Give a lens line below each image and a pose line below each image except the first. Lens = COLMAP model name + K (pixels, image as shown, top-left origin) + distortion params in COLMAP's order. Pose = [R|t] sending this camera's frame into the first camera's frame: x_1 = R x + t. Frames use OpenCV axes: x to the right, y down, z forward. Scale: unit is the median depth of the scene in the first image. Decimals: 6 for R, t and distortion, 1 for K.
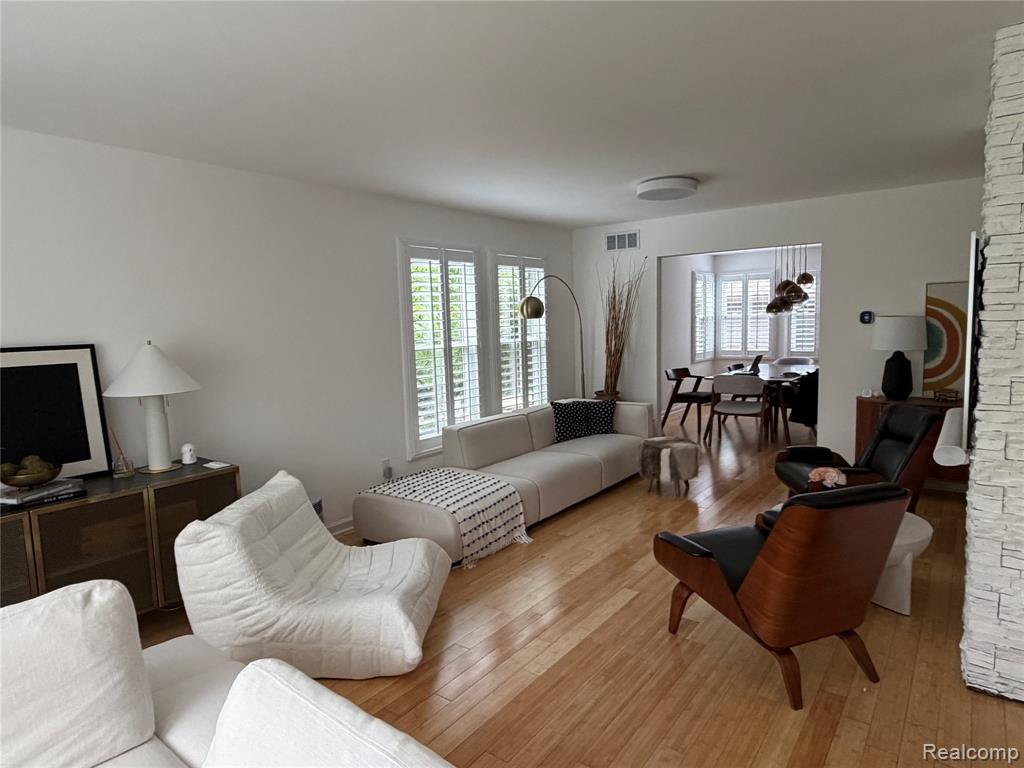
lens RADIAL K [[623.7, 0, 509.4], [0, 623.7, 383.9], [0, 0, 1]] dist [-0.002747, 0.008863]
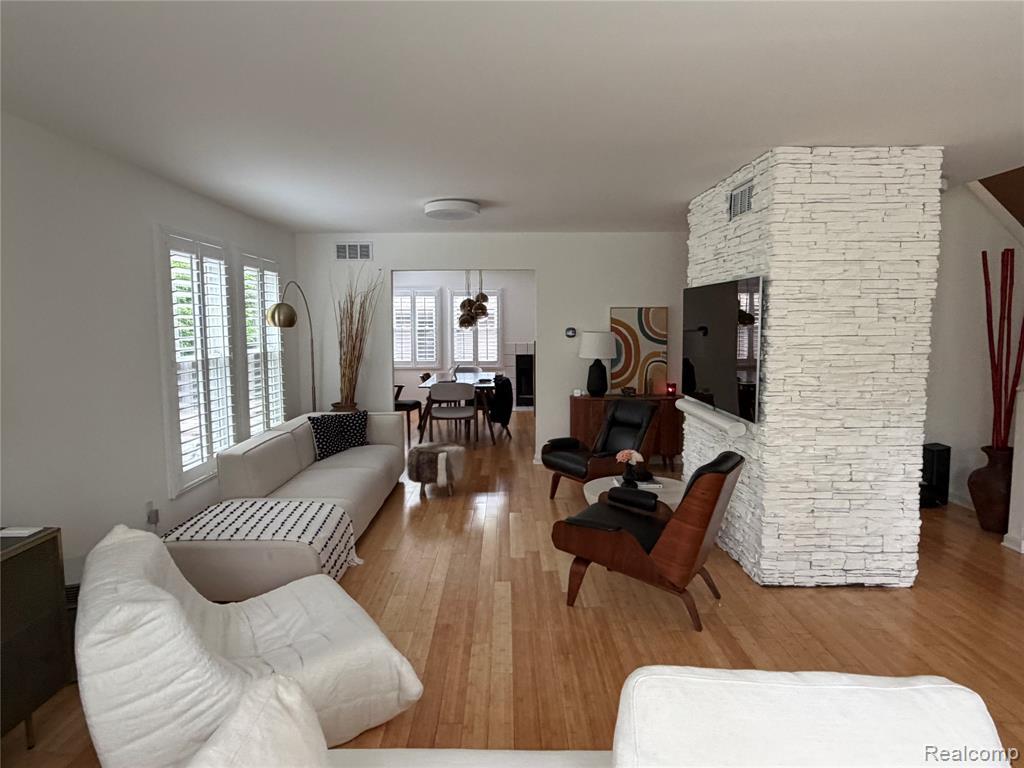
lens RADIAL K [[623.7, 0, 509.0], [0, 623.7, 382.1], [0, 0, 1]] dist [-0.002747, 0.008863]
pose [[0.799250, -0.029985, 0.600250, -0.338647], [0.043274, 0.999033, -0.007714, -0.003763], [-0.599438, 0.032141, 0.799775, 0.096797]]
